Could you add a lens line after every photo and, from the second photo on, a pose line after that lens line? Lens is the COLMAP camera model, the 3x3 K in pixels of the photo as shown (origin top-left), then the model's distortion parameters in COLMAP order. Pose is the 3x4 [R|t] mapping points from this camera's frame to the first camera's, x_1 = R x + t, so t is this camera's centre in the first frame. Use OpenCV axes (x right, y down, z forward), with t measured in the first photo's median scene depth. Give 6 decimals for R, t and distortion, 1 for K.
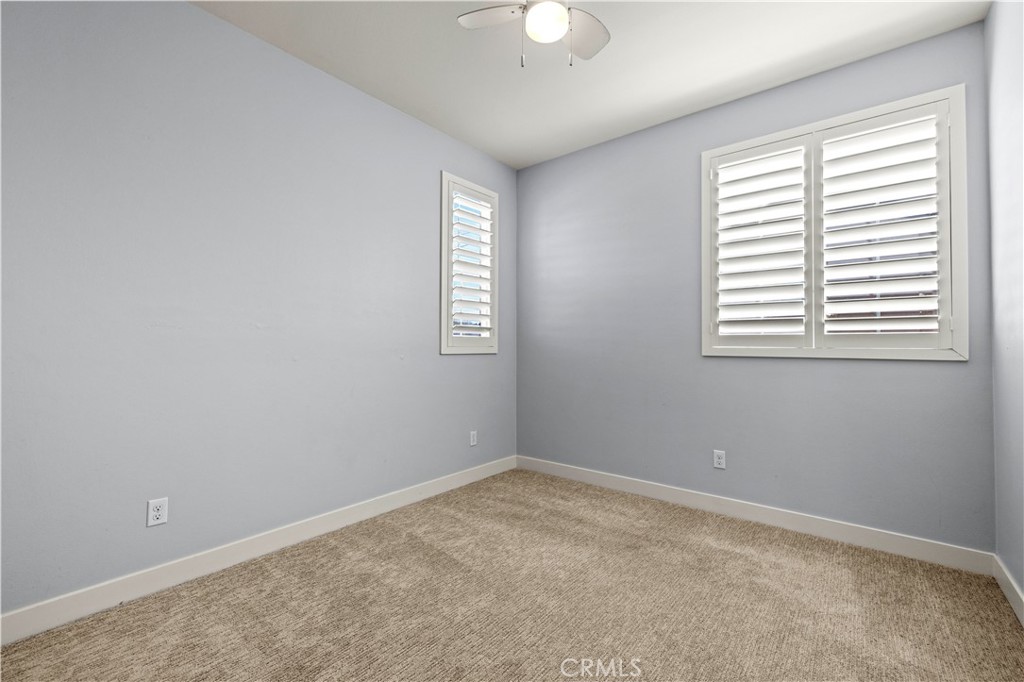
lens RADIAL K [[431.3, 0, 513.3], [0, 431.3, 332.5], [0, 0, 1]] dist [-0.001114, -0.000008]
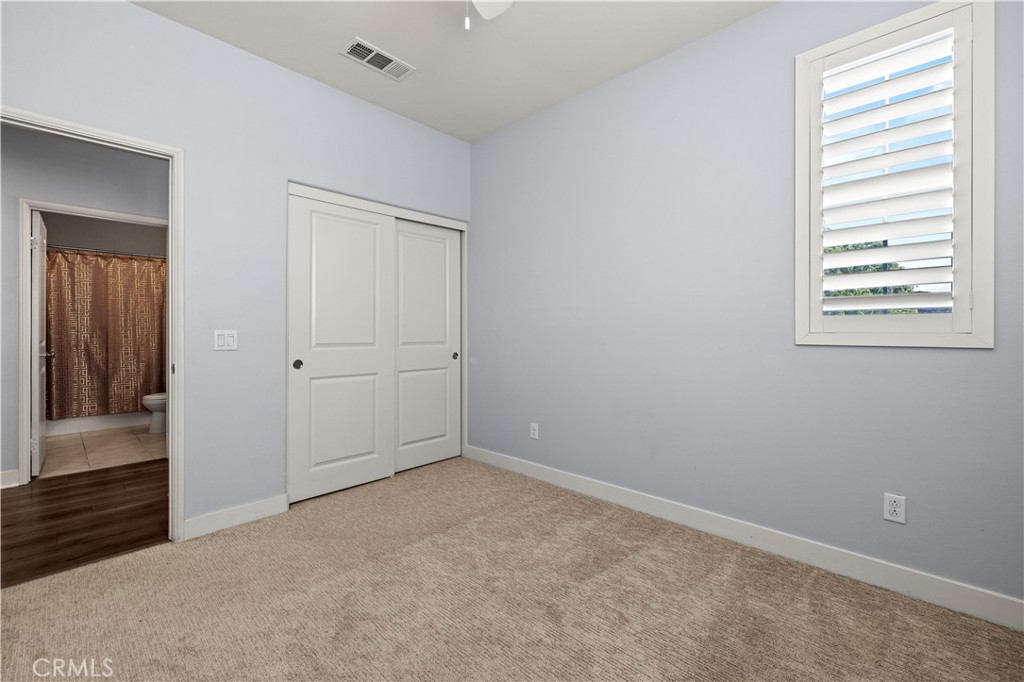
lens RADIAL K [[431.3, 0, 513.3], [0, 431.3, 332.5], [0, 0, 1]] dist [-0.001114, -0.000008]
pose [[-0.083858, -0.002717, -0.996474, 0.659573], [0.028024, 0.999594, -0.005084, 0.029718], [0.996084, -0.028352, -0.083748, 0.825174]]
